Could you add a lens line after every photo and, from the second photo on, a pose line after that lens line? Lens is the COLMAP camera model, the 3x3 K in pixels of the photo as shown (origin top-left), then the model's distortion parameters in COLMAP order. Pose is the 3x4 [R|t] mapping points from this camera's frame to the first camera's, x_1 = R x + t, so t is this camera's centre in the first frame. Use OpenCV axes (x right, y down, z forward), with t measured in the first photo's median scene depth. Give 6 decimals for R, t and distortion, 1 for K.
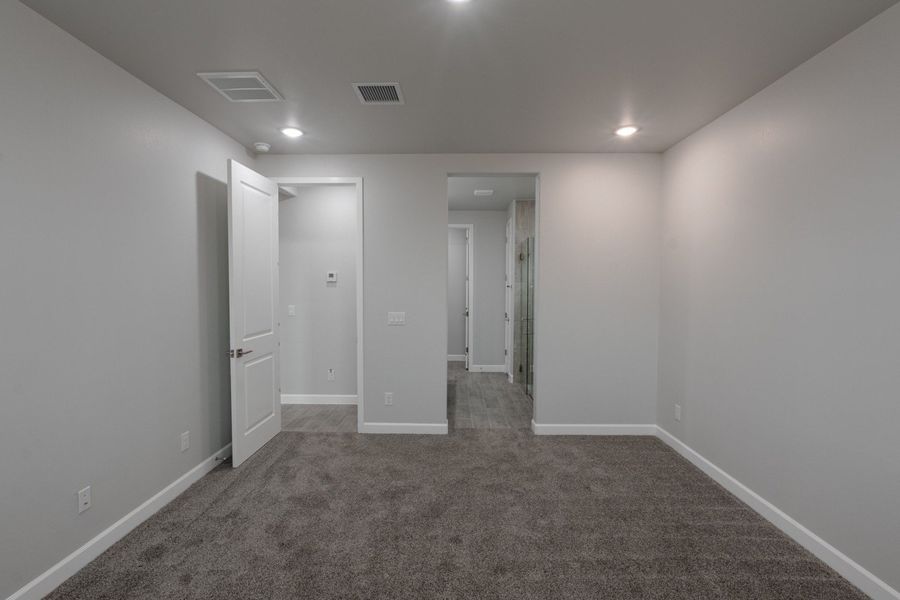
lens RADIAL K [[416.9, 0, 450.0], [0, 416.9, 300.0], [0, 0, 1]] dist [-0.004208, -0.000365]
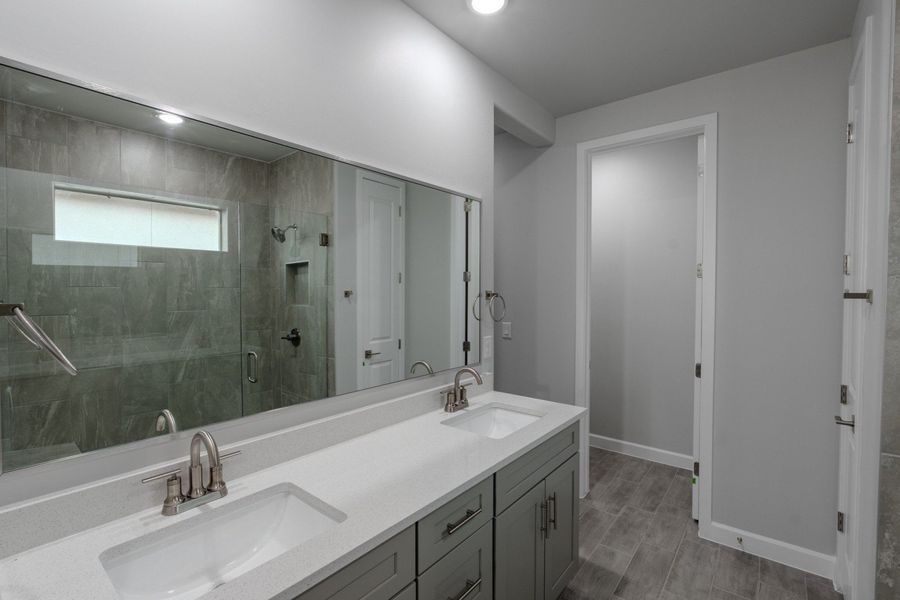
lens RADIAL K [[416.9, 0, 450.0], [0, 416.9, 300.0], [0, 0, 1]] dist [-0.004208, -0.000365]
pose [[0.799080, 0.012316, -0.601099, 0.087251], [-0.023815, 0.999654, -0.011176, -0.018143], [0.600753, 0.023246, 0.799097, 0.596240]]
